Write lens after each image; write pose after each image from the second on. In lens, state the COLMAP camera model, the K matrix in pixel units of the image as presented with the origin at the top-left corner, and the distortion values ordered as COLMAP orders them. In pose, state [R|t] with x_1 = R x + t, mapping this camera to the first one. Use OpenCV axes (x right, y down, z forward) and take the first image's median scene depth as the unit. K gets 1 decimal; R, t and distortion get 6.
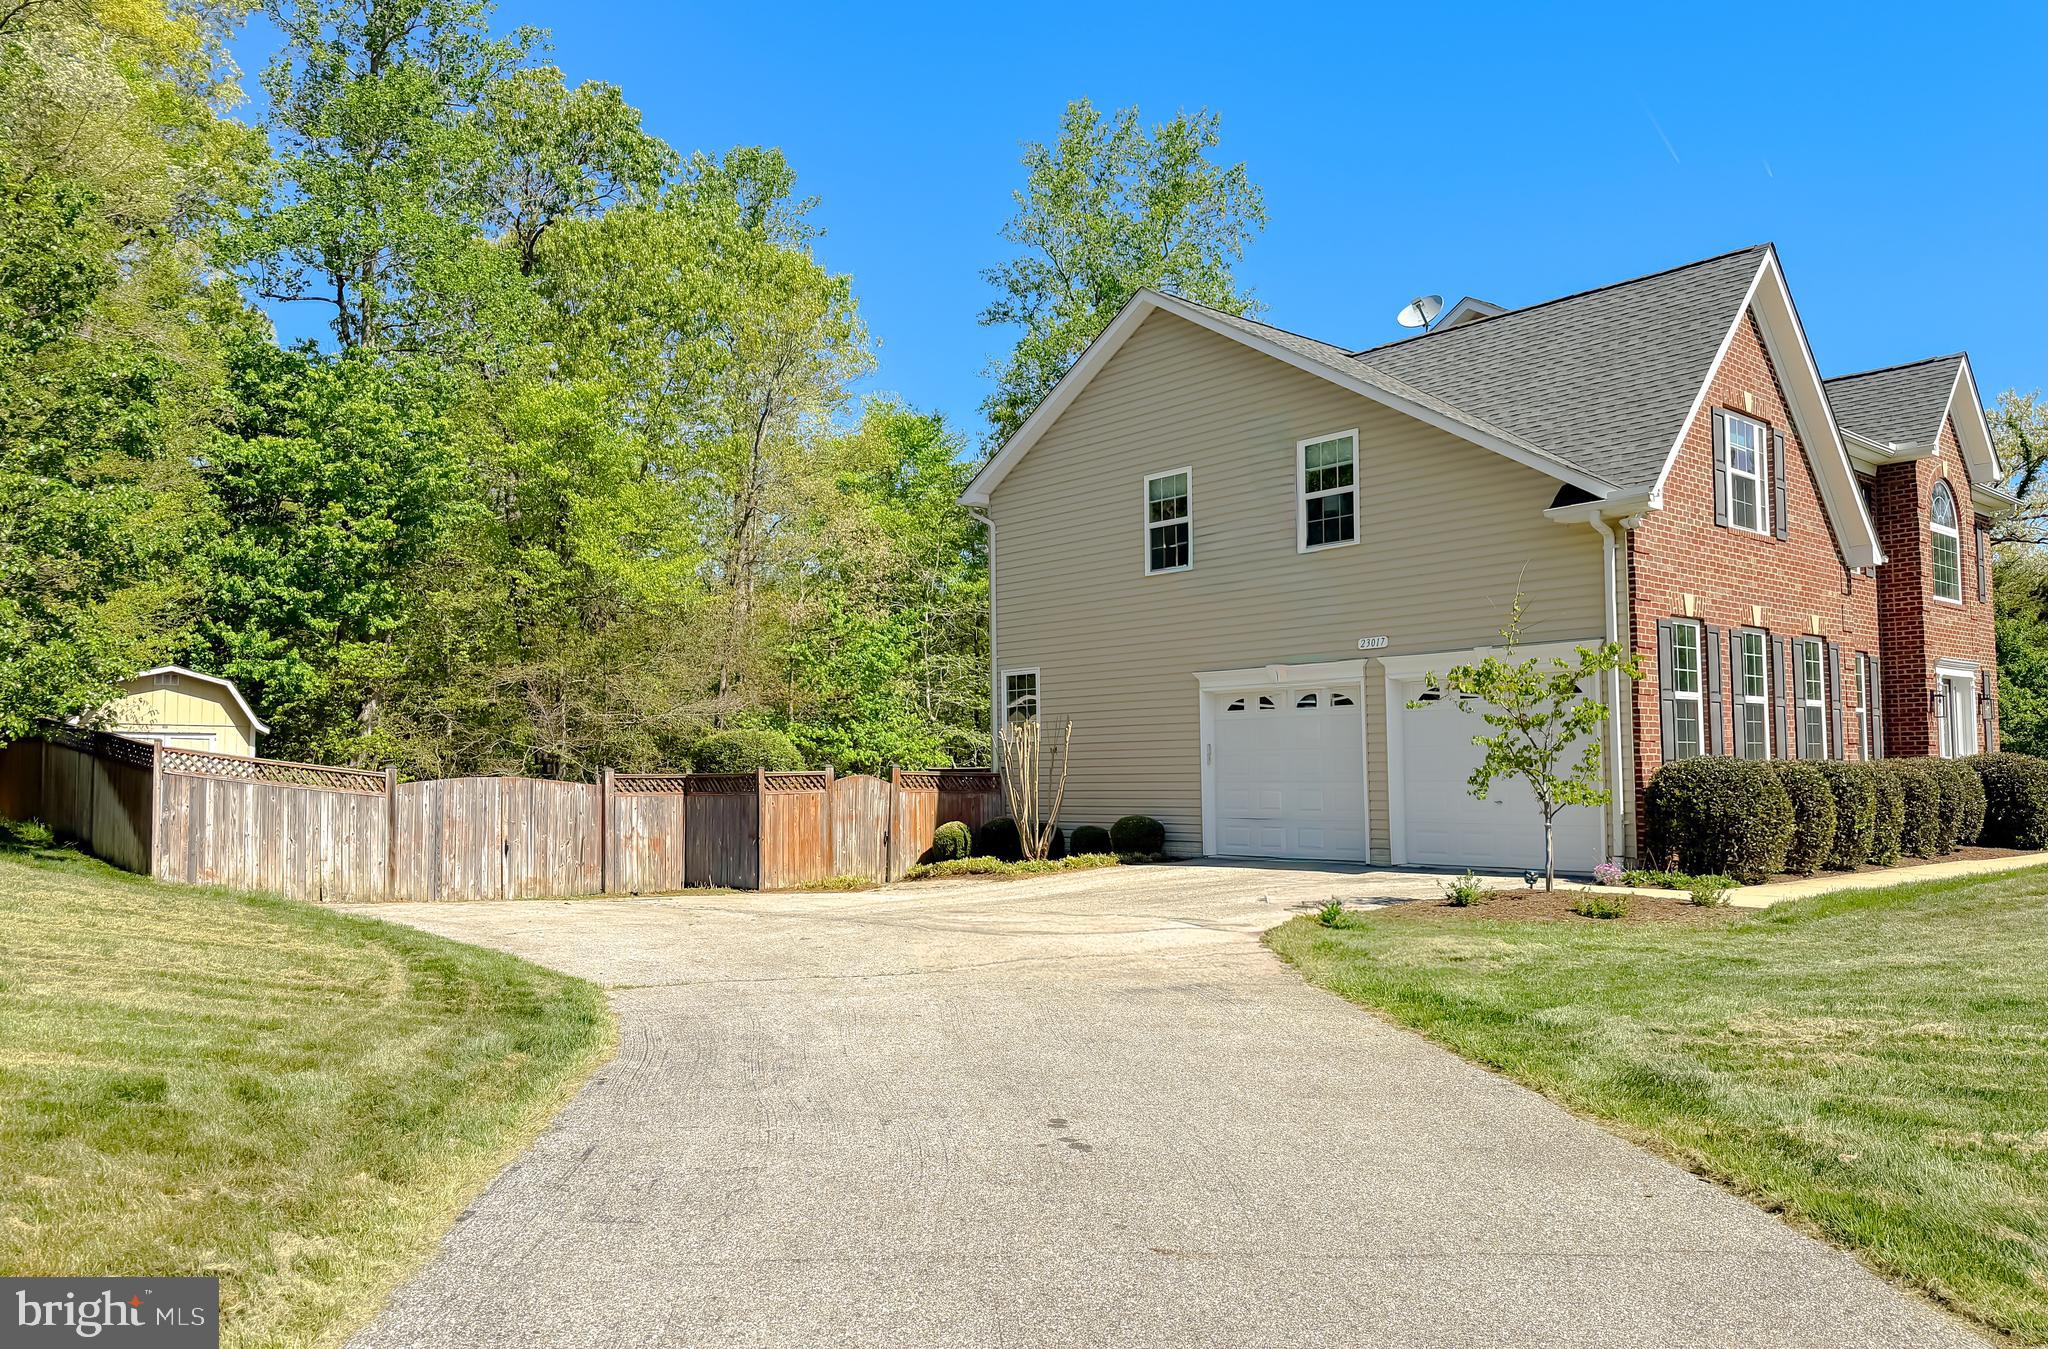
lens RADIAL K [[1503.5, 0, 981.0], [0, 1503.5, 702.0], [0, 0, 1]] dist [0.044631, -0.023378]
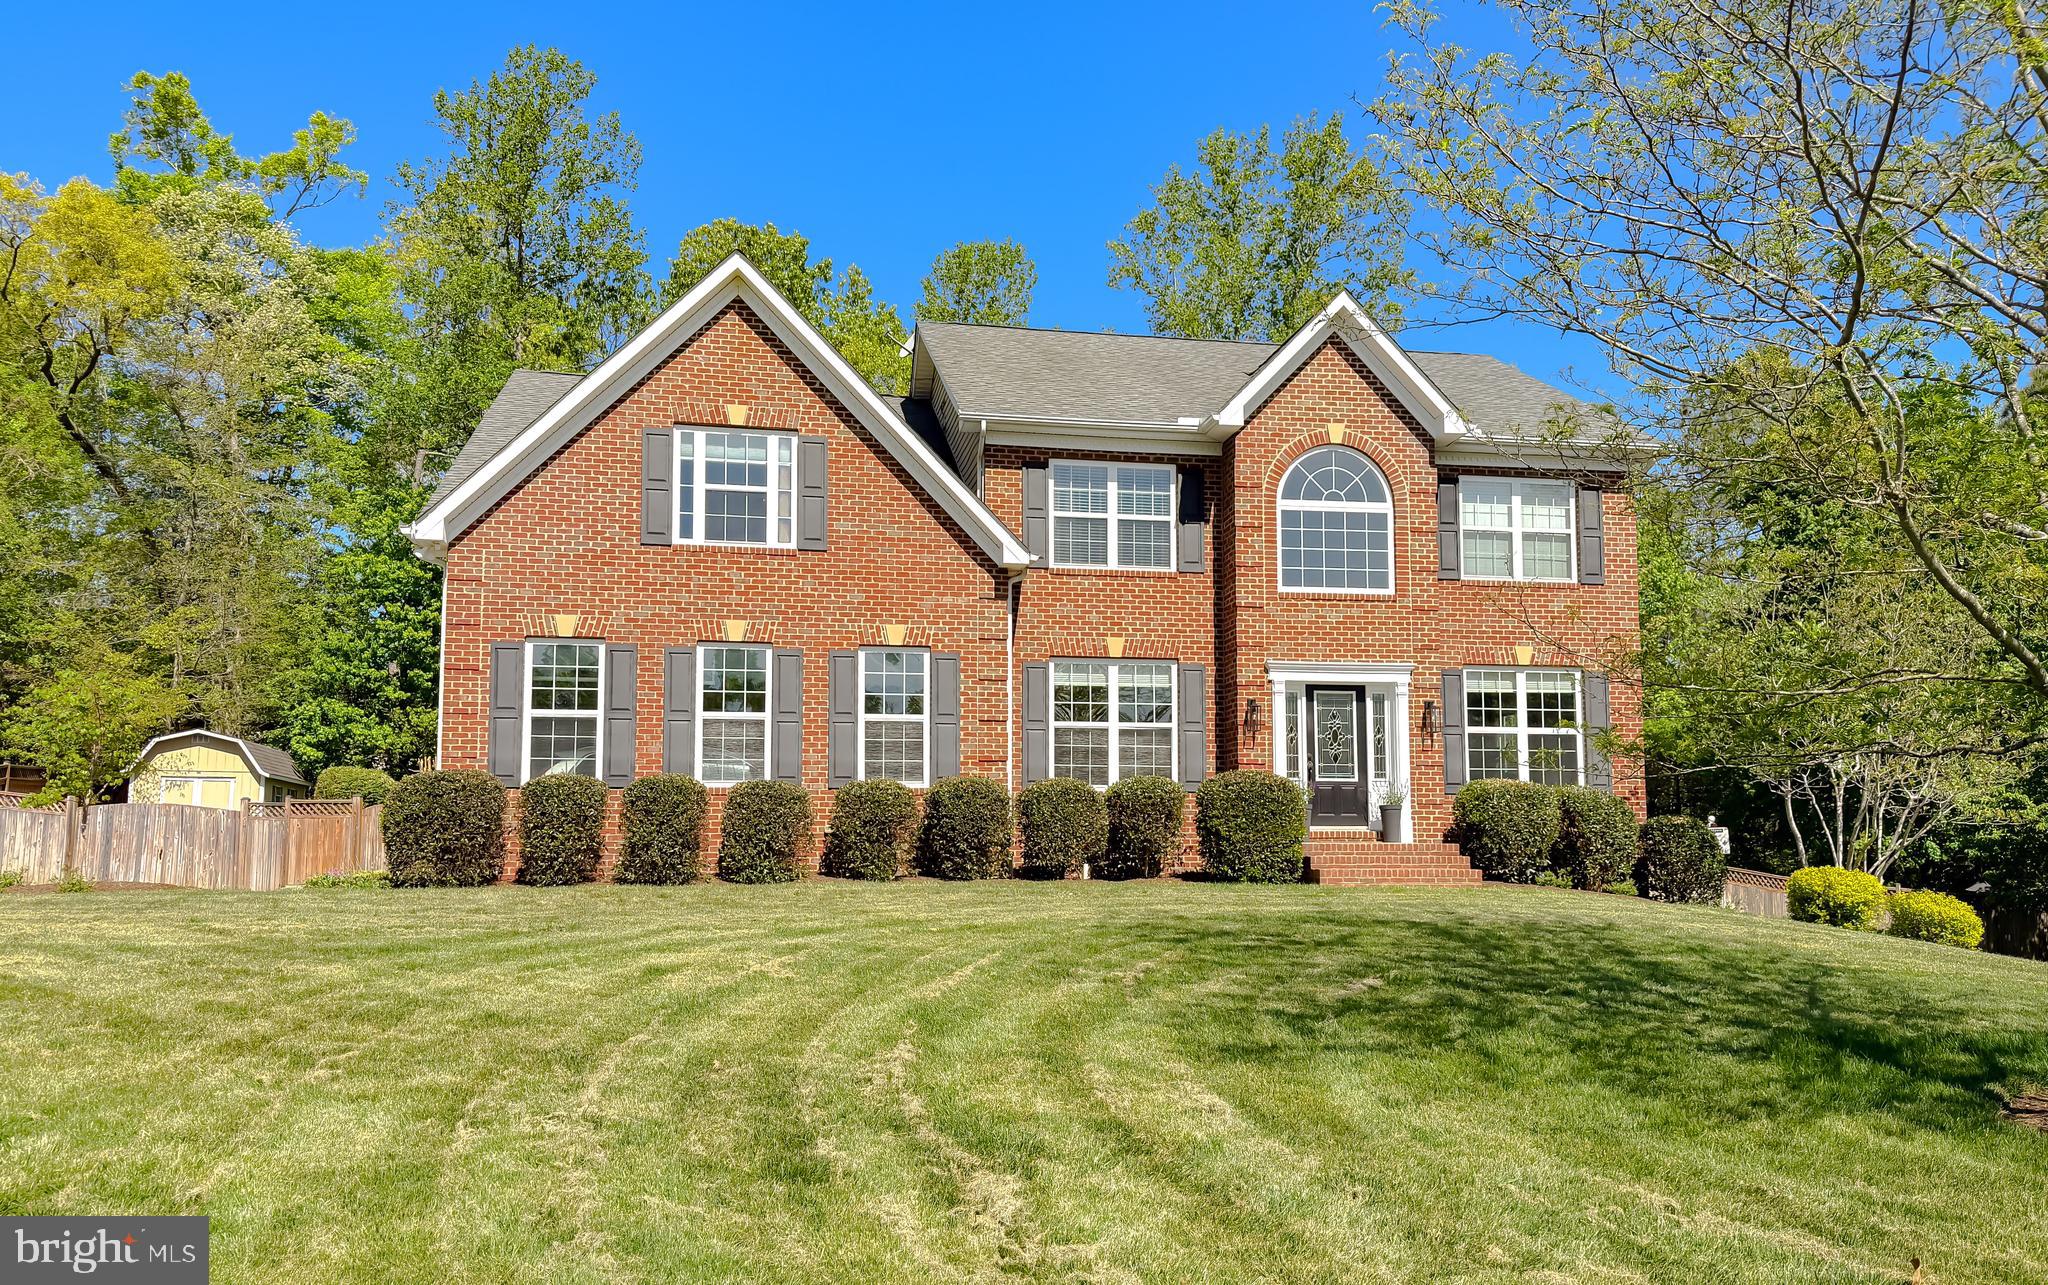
lens RADIAL K [[1529.7, 0, 1035.2], [0, 1529.7, 698.0], [0, 0, 1]] dist [0.051574, -0.027477]
pose [[0.847063, -0.037492, -0.530168, 1.010347], [0.013510, 0.998705, -0.049042, 0.032293], [0.531320, 0.034379, 0.846473, 0.224526]]
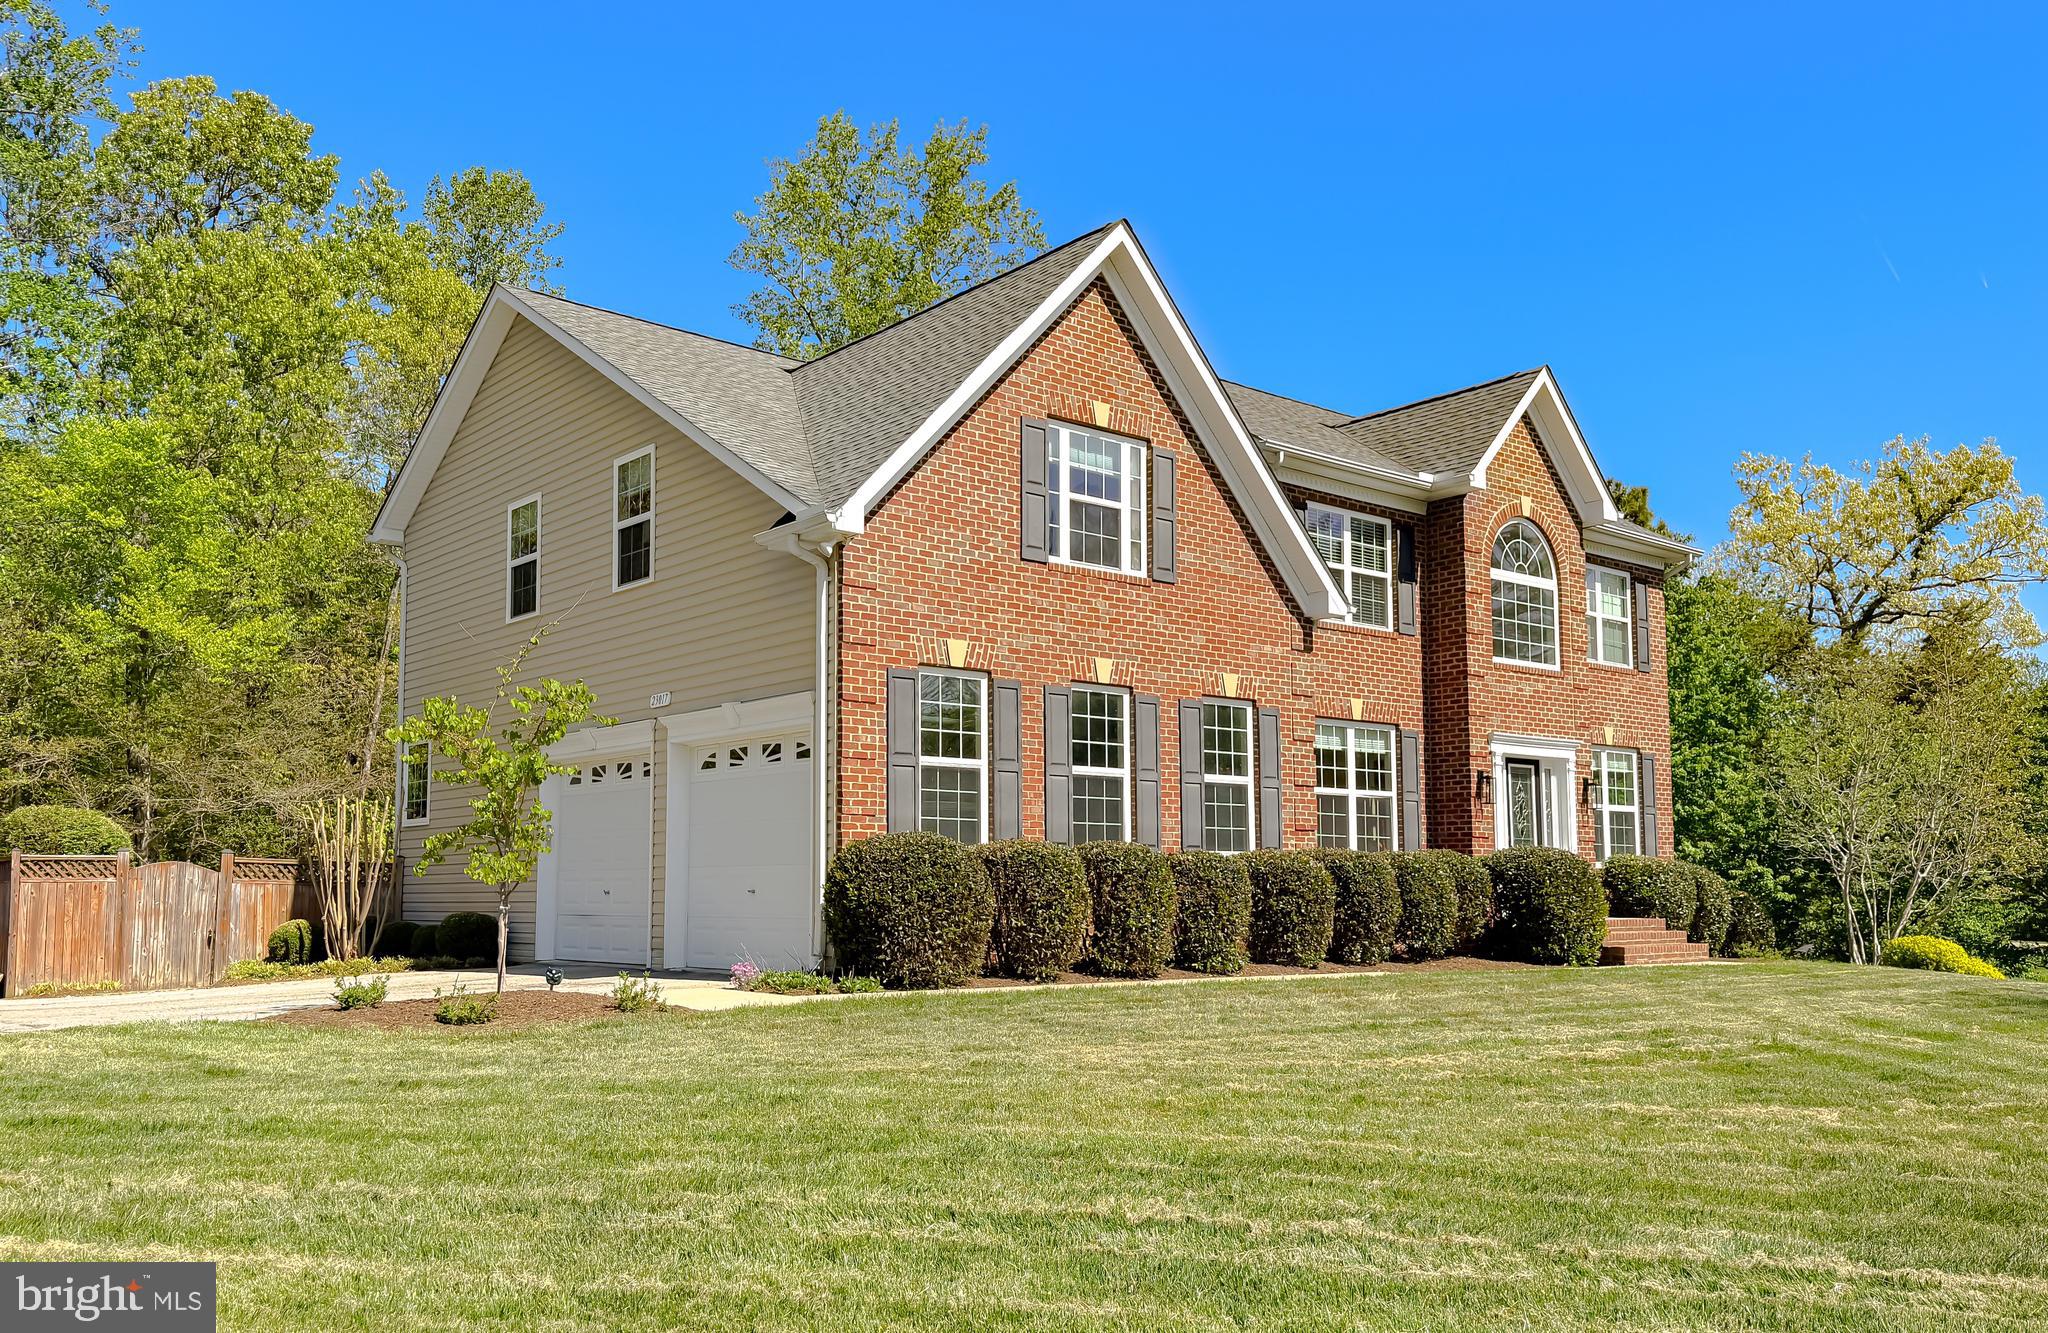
lens RADIAL K [[1706.0, 0, 997.1], [0, 1706.0, 718.2], [0, 0, 1]] dist [0.053765, -0.018258]
pose [[0.998783, 0.006734, -0.048862, 0.420029], [-0.009503, 0.998348, -0.056670, 0.019018], [0.048399, 0.057065, 0.997197, 0.062183]]
